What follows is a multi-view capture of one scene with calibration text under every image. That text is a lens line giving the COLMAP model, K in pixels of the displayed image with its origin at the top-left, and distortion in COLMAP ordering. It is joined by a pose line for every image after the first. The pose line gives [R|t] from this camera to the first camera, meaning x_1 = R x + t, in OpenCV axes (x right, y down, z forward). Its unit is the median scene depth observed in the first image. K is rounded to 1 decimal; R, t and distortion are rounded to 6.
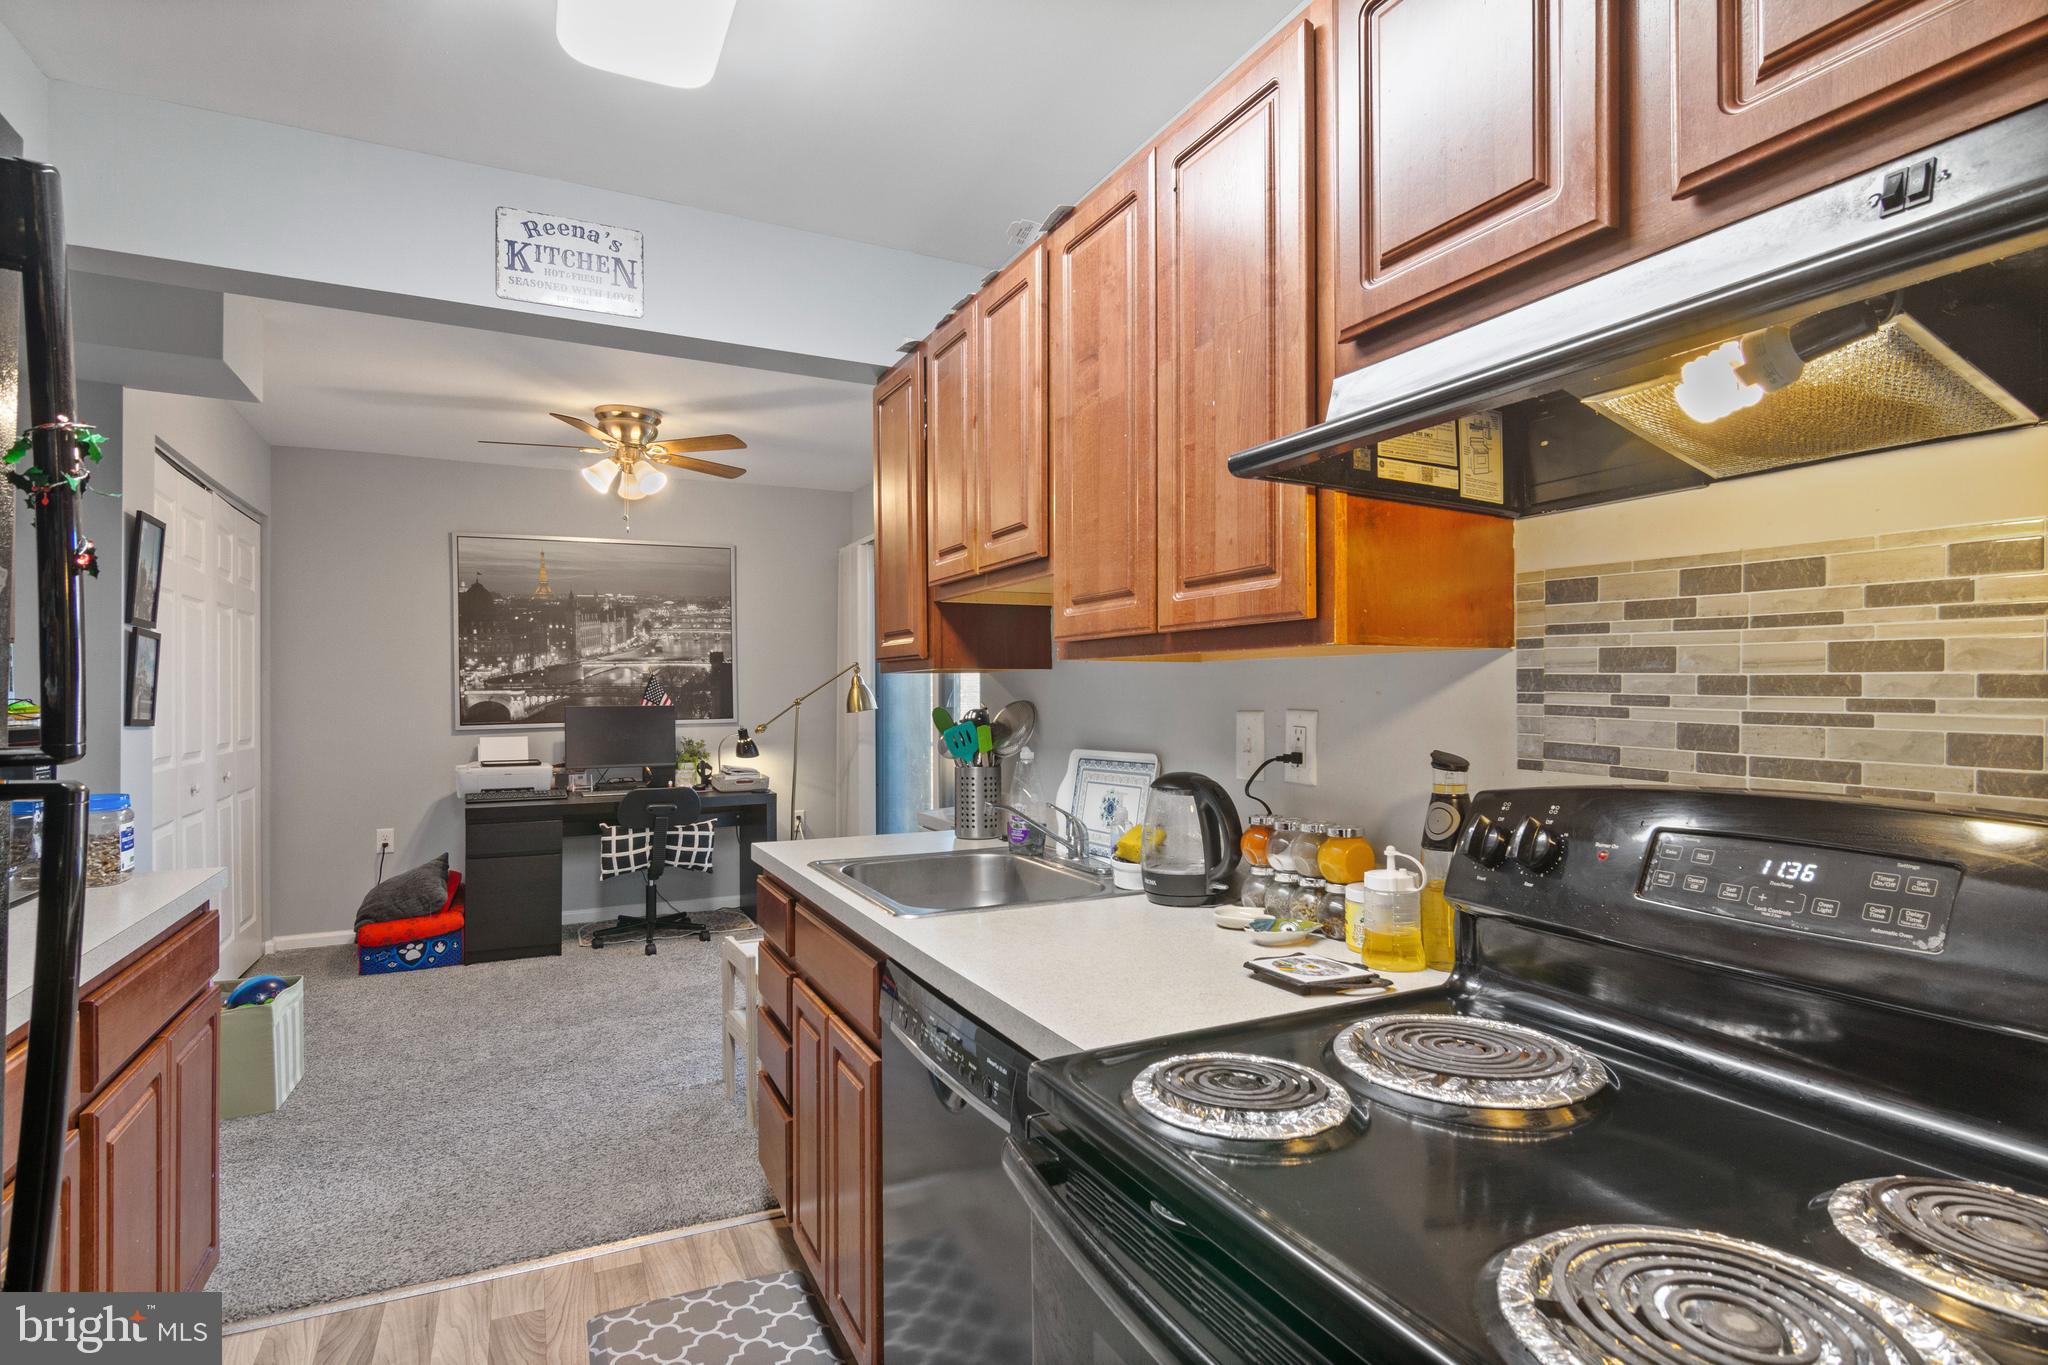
lens RADIAL K [[1032.4, 0, 1014.3], [0, 1032.4, 692.4], [0, 0, 1]] dist [-0.000602, 0.000749]
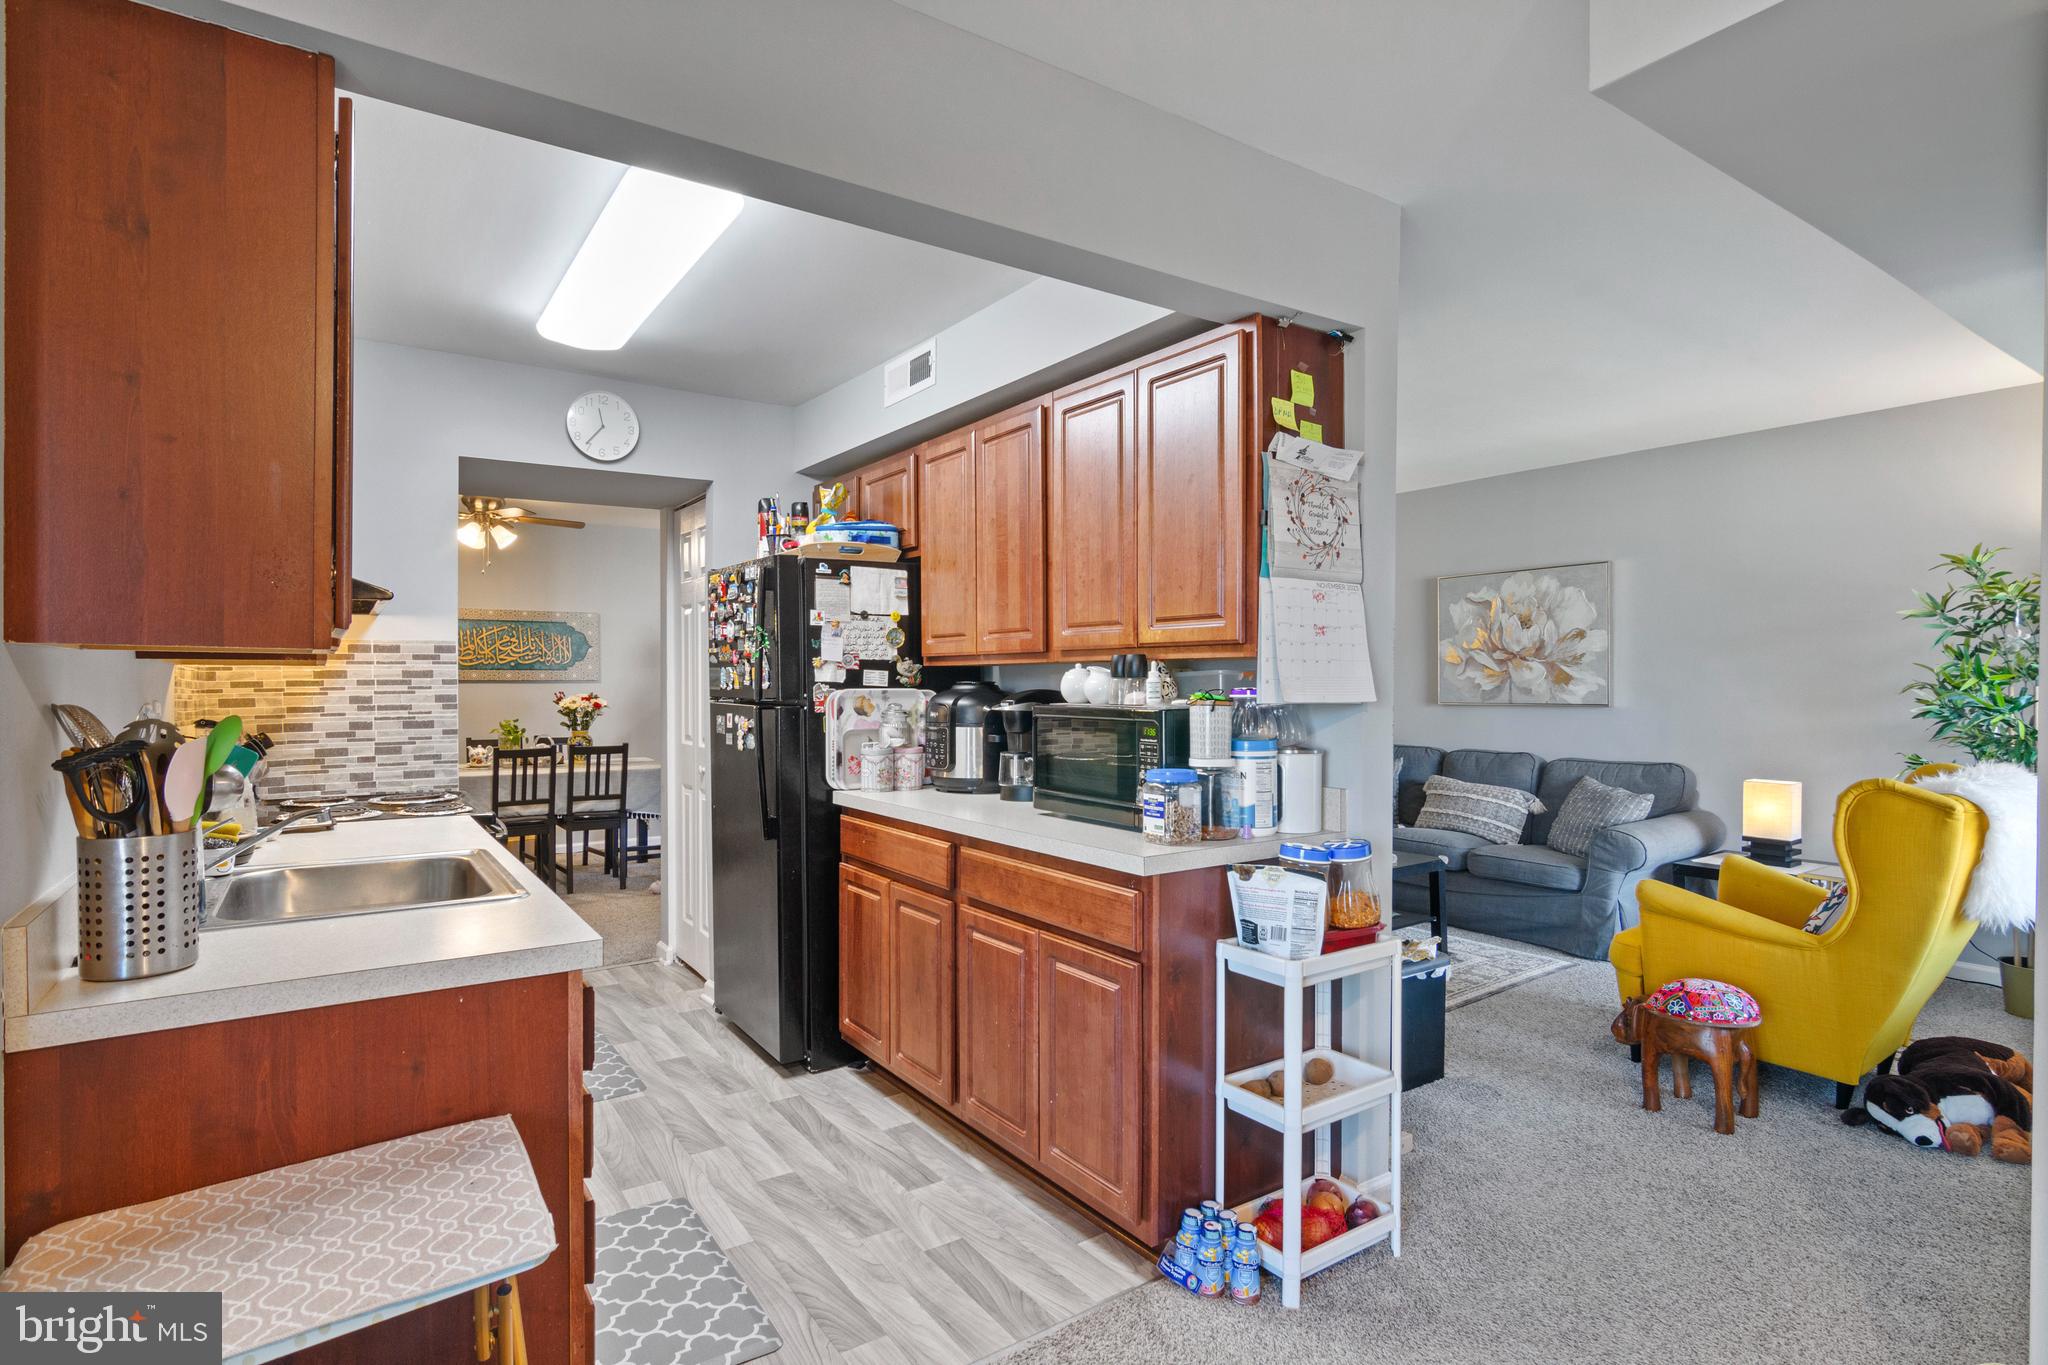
lens RADIAL K [[1007.2, 0, 1020.4], [0, 1007.2, 687.7], [0, 0, 1]] dist [-0.002717, 0.001103]
pose [[-0.987696, 0.005453, -0.156290, -0.219599], [0.004532, 0.999970, 0.006247, -0.002460], [0.156319, 0.005462, -0.987691, 0.881308]]
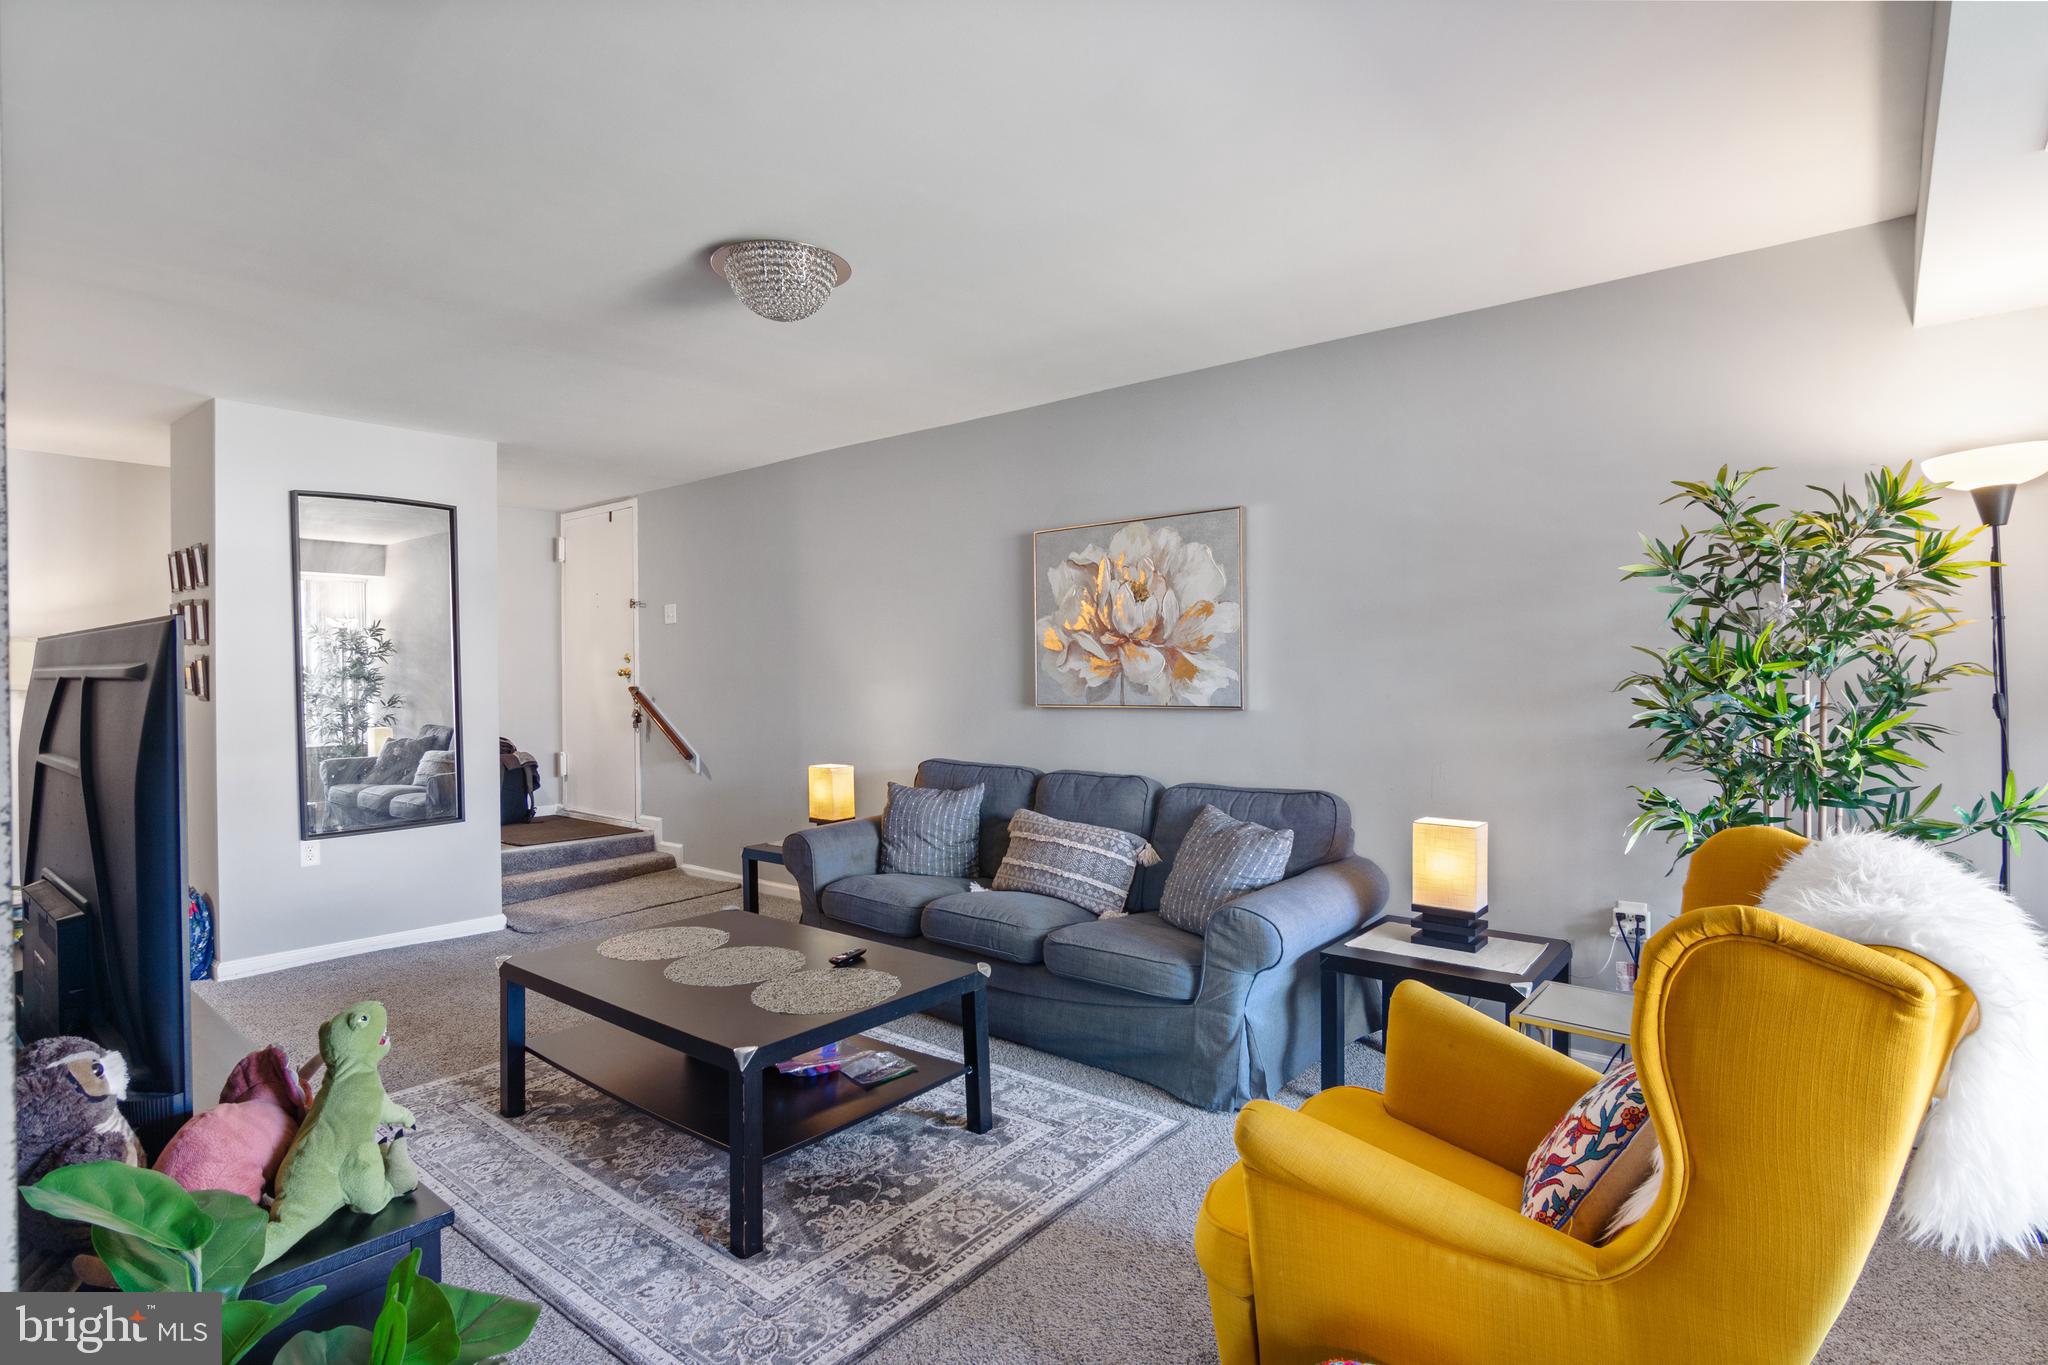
lens RADIAL K [[1033.3, 0, 982.0], [0, 1033.3, 680.8], [0, 0, 1]] dist [-0.001984, -0.000265]
pose [[-0.918590, 0.010834, -0.395064, -0.537008], [0.008875, 0.999938, 0.006785, -0.001999], [0.395112, 0.002726, -0.918629, 0.539756]]
